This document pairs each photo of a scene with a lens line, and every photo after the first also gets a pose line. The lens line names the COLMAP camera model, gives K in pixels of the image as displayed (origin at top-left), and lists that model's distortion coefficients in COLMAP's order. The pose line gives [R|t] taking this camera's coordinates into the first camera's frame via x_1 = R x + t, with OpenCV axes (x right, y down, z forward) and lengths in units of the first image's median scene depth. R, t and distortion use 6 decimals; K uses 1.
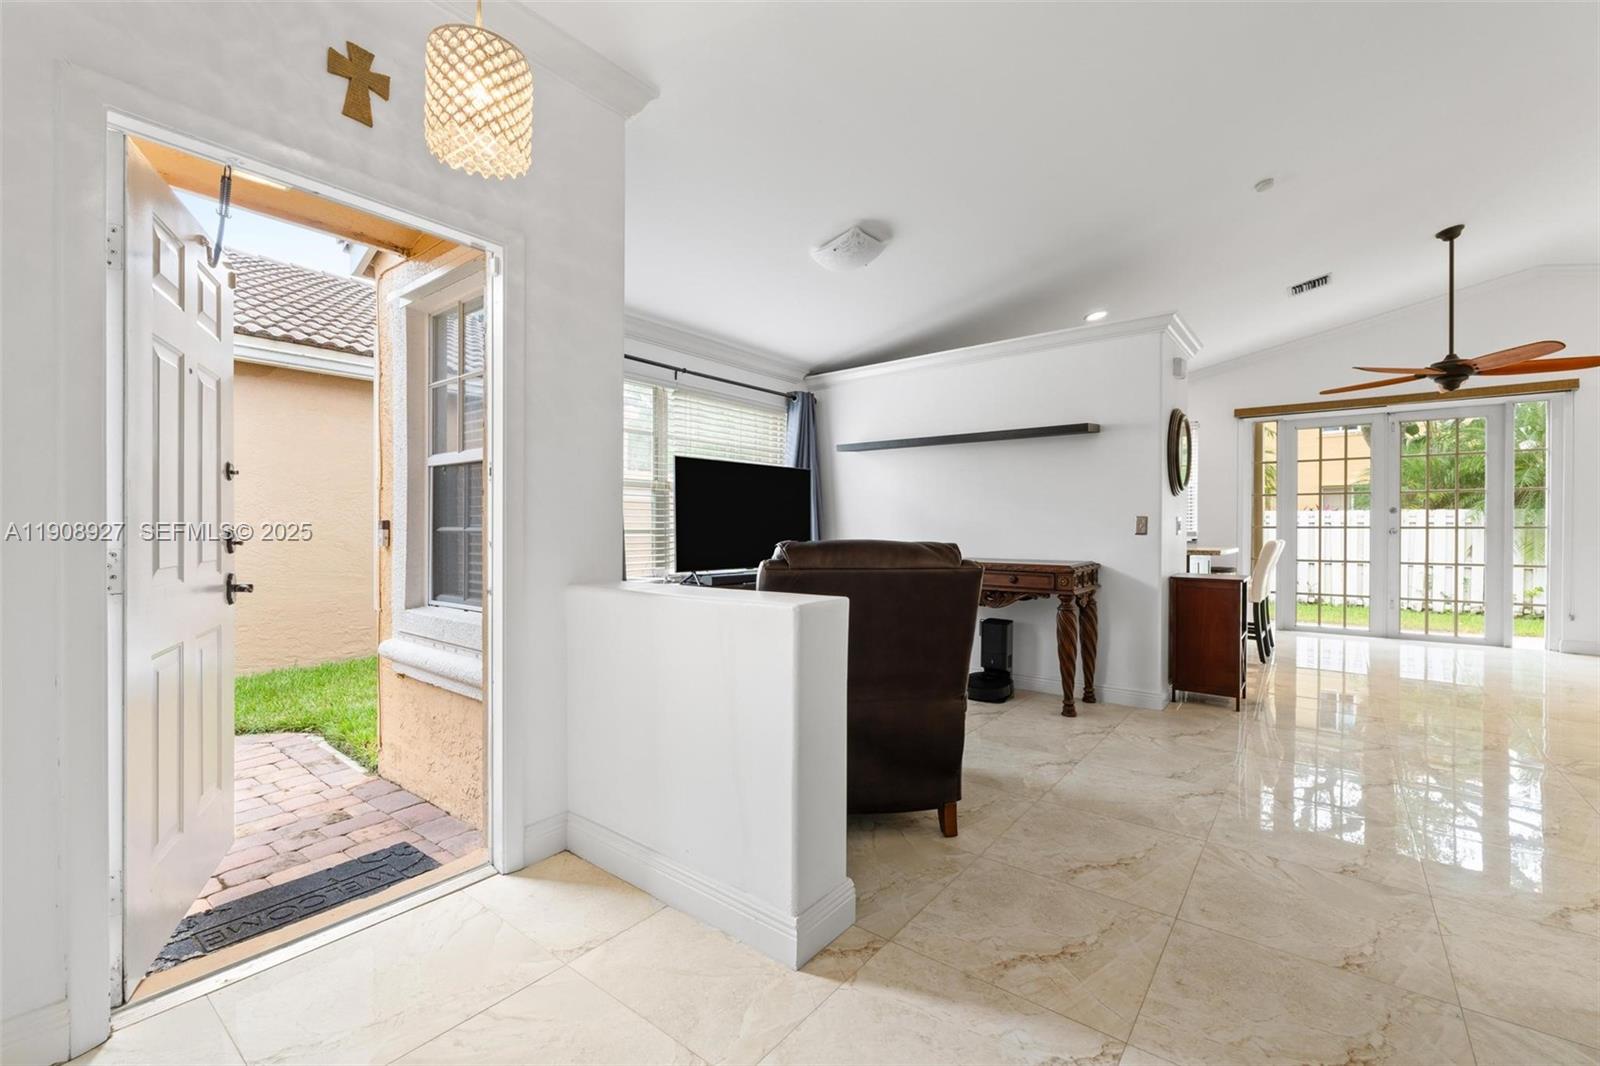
lens RADIAL K [[691.2, 0, 807.1], [0, 691.2, 529.6], [0, 0, 1]] dist [-0.002981, 0.001767]
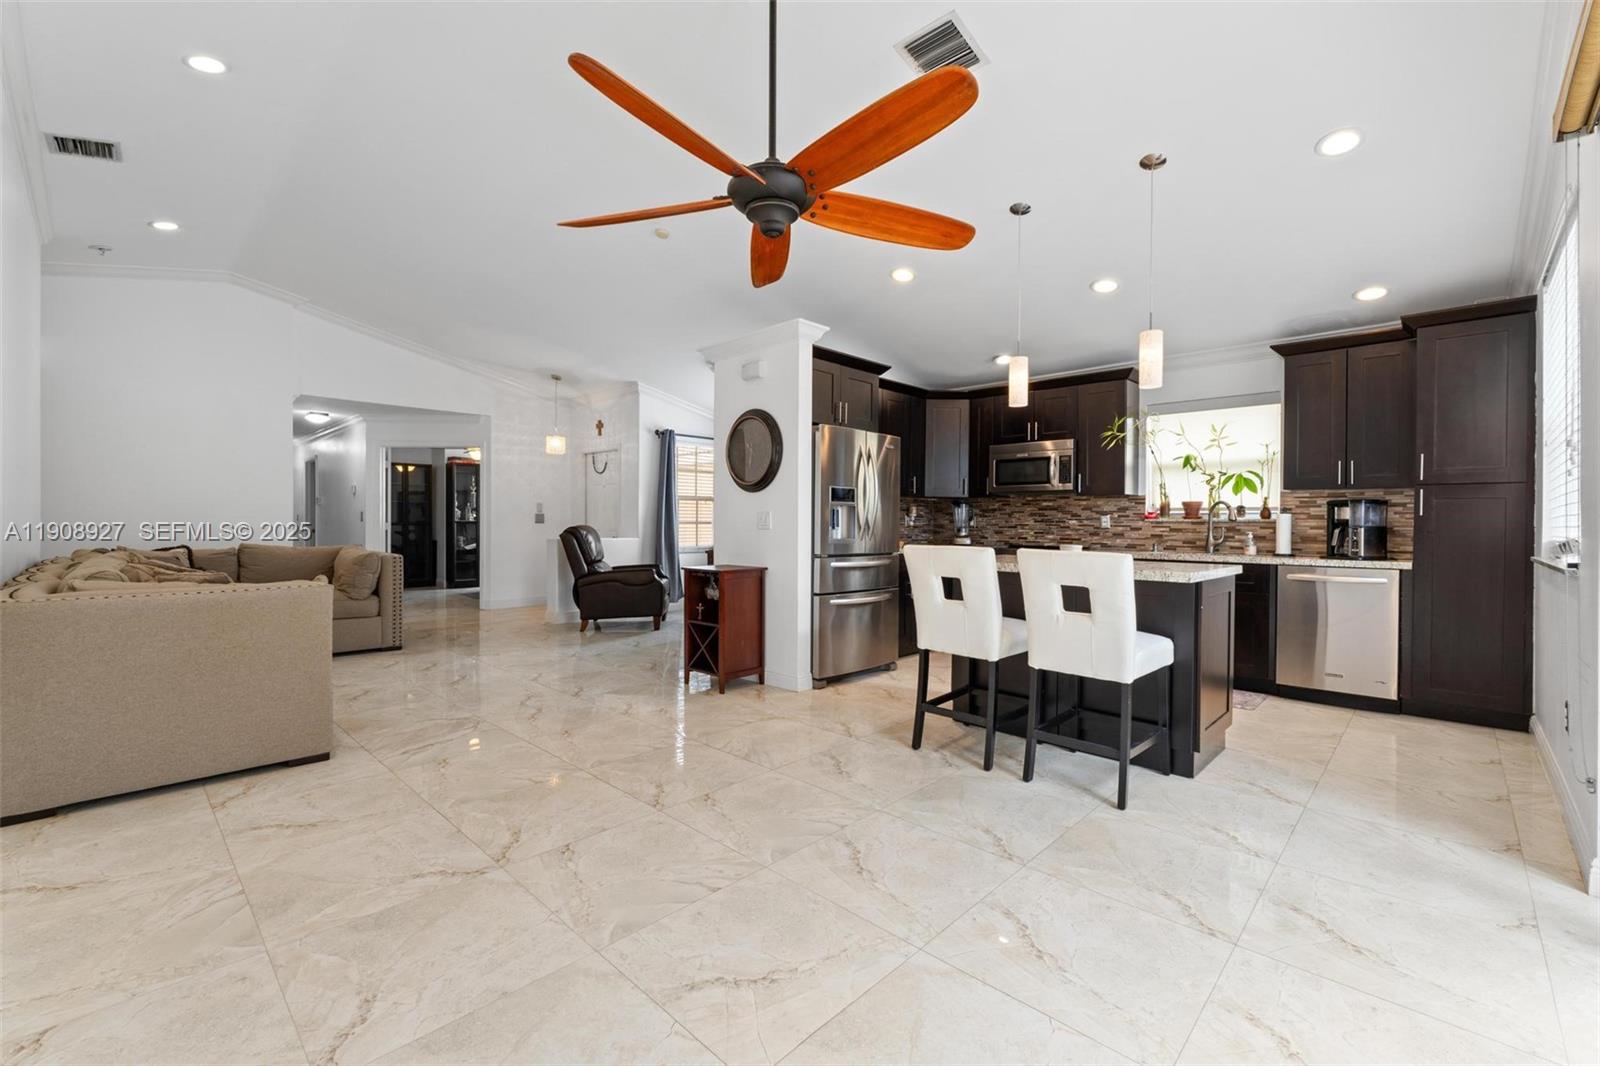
lens RADIAL K [[691.2, 0, 805.9], [0, 691.2, 524.8], [0, 0, 1]] dist [-0.002981, 0.001767]
pose [[-0.120842, 0.004444, -0.992662, 2.261627], [-0.010245, 0.999931, 0.005724, -0.010768], [0.992619, 0.010861, -0.120788, 1.732432]]
